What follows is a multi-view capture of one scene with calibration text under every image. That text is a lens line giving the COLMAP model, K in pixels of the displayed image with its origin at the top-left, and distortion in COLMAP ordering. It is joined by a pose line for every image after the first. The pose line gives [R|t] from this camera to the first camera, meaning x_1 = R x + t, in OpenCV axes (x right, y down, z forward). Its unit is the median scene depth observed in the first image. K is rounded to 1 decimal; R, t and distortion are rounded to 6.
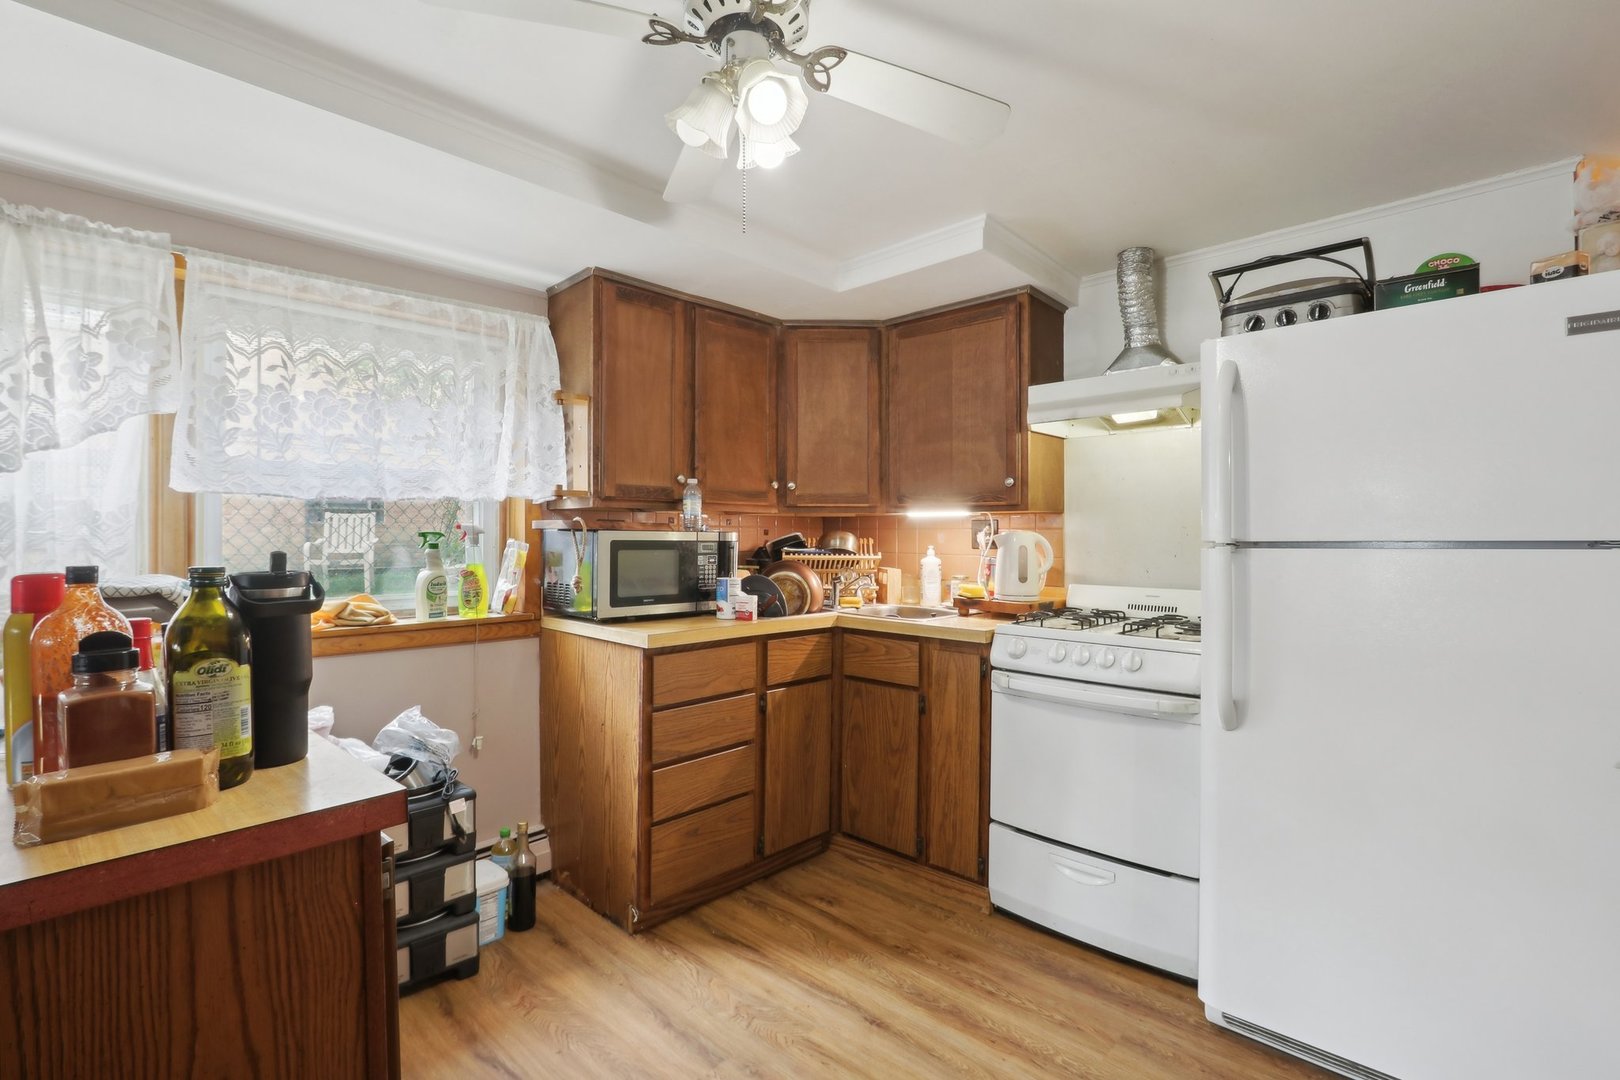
lens RADIAL K [[759.9, 0, 783.4], [0, 759.9, 544.6], [0, 0, 1]] dist [-0.024218, 0.005890]
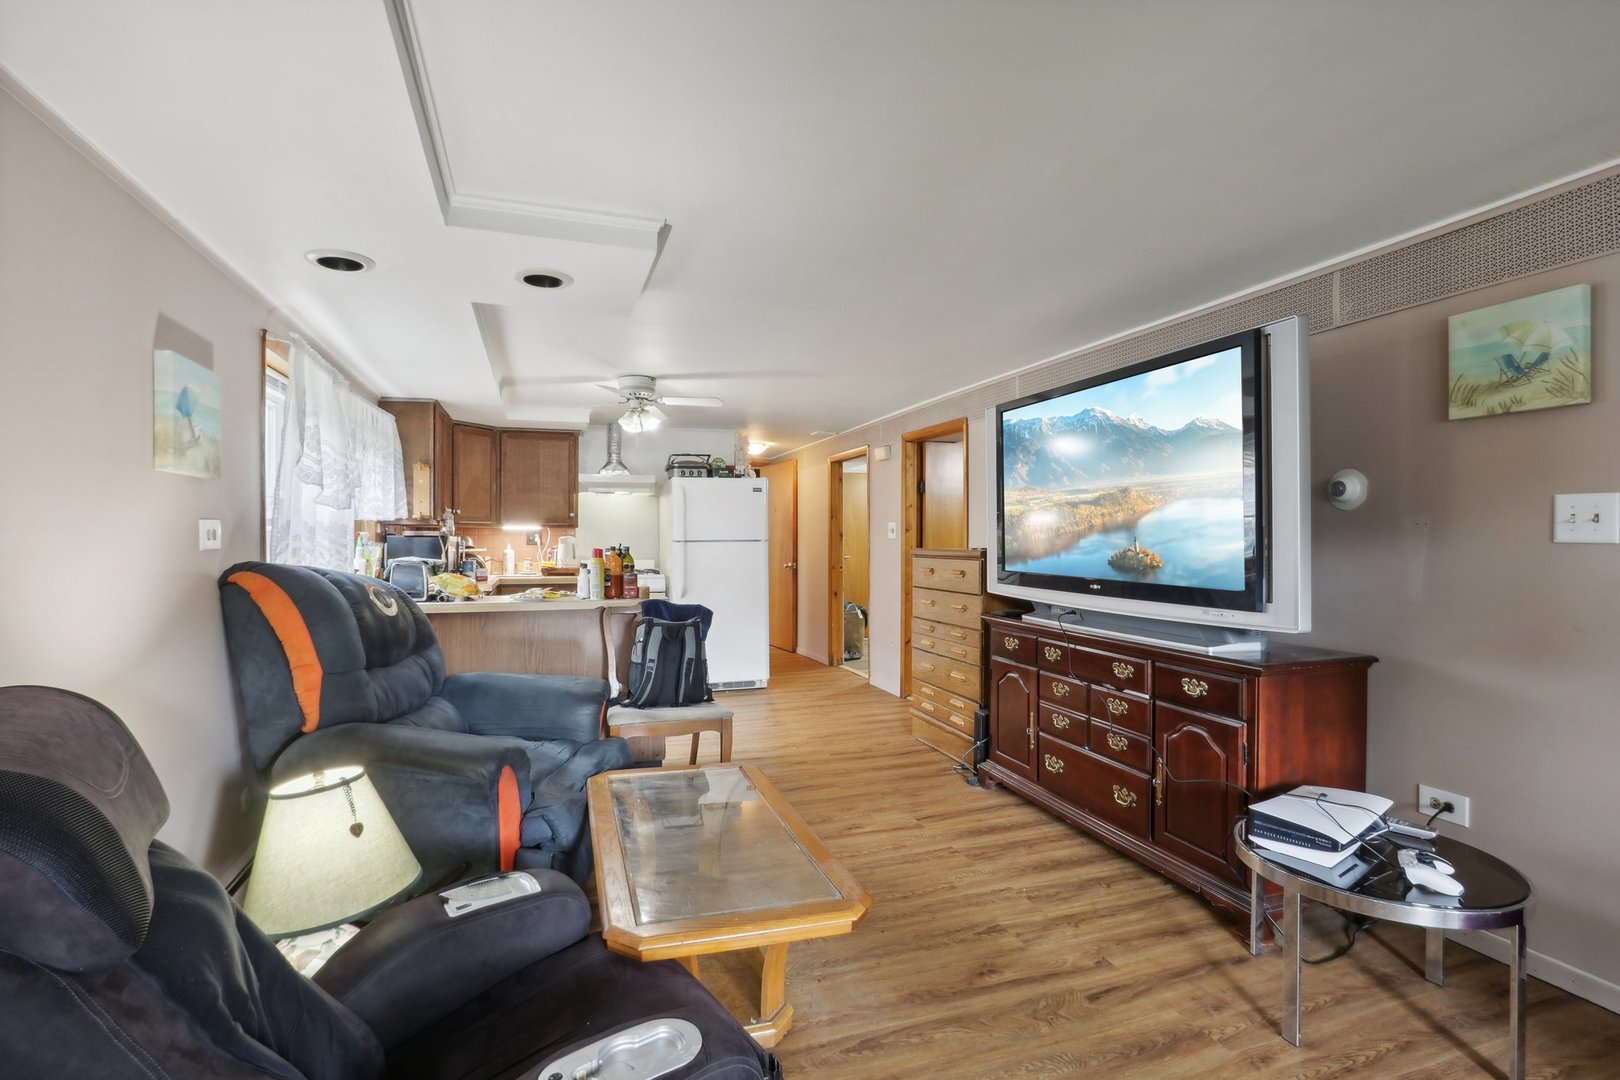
lens RADIAL K [[759.9, 0, 783.4], [0, 759.9, 544.6], [0, 0, 1]] dist [-0.024218, 0.005890]
pose [[0.461563, -0.009541, 0.887056, -1.410587], [0.008427, 0.999944, 0.006370, -0.002857], [-0.887068, 0.004535, 0.461617, -0.605492]]
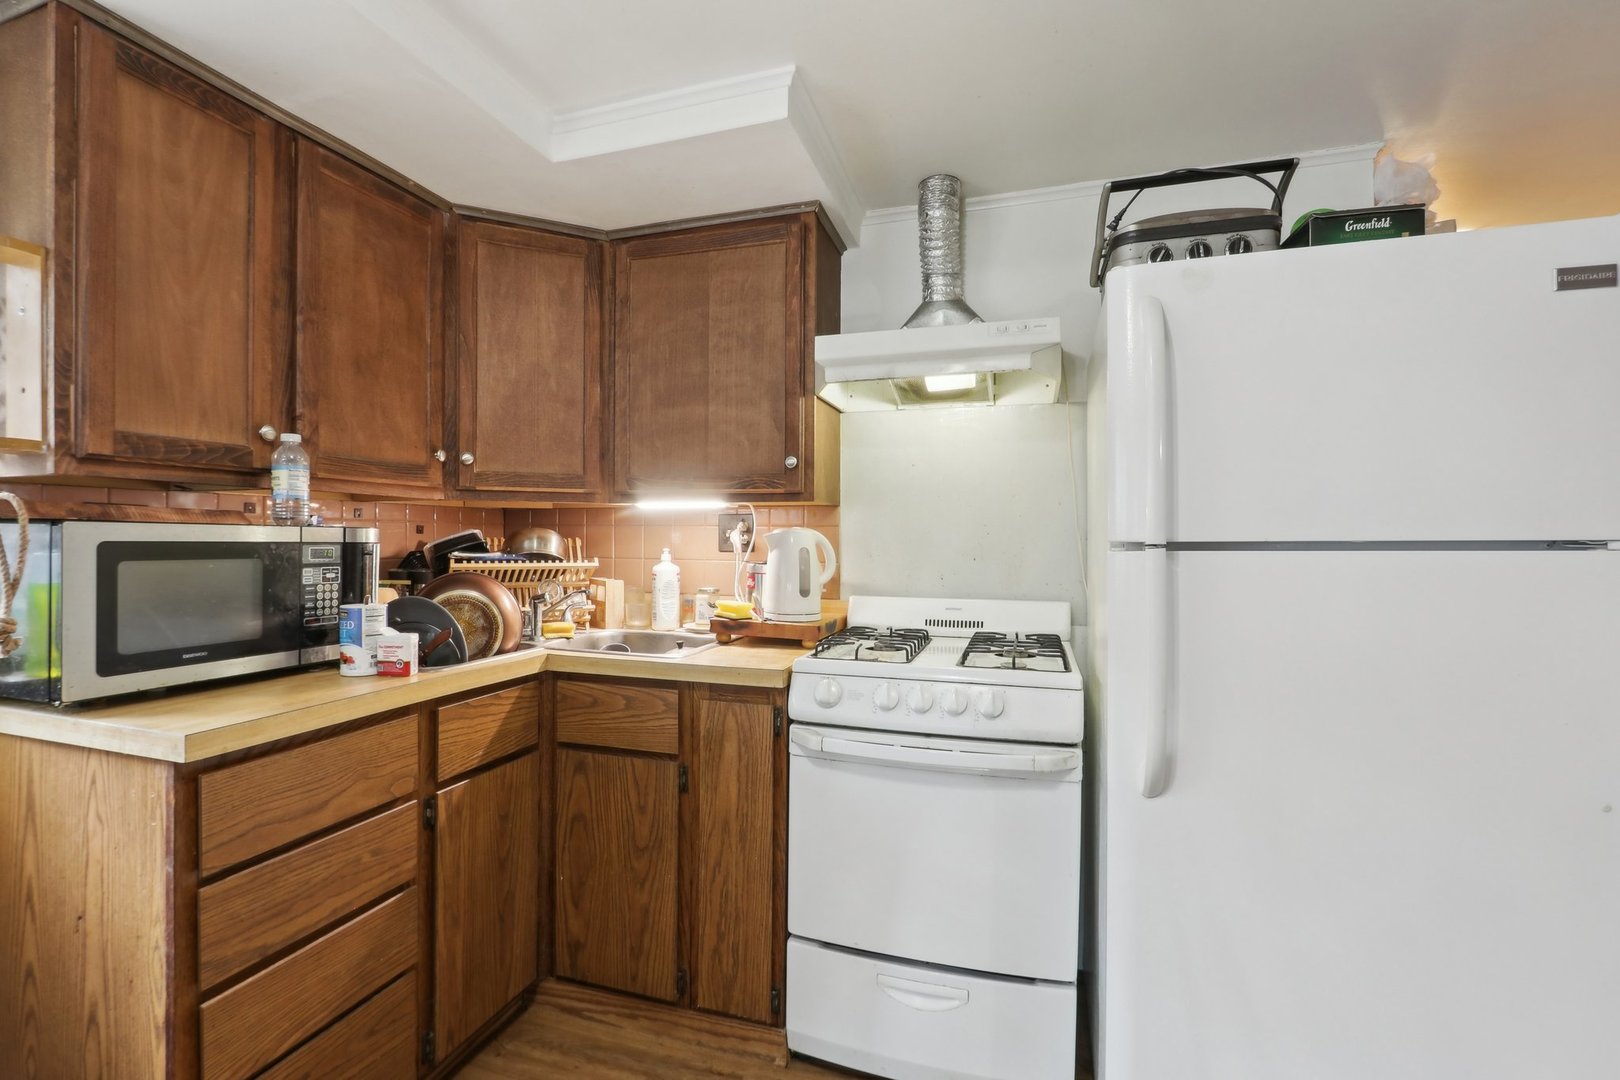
lens RADIAL K [[759.9, 0, 783.4], [0, 759.9, 544.6], [0, 0, 1]] dist [-0.024218, 0.005890]
pose [[0.896895, -0.003139, 0.442232, -0.038192], [0.003466, 0.999994, 0.000068, -0.001946], [-0.442229, 0.001471, 0.896901, 0.330323]]
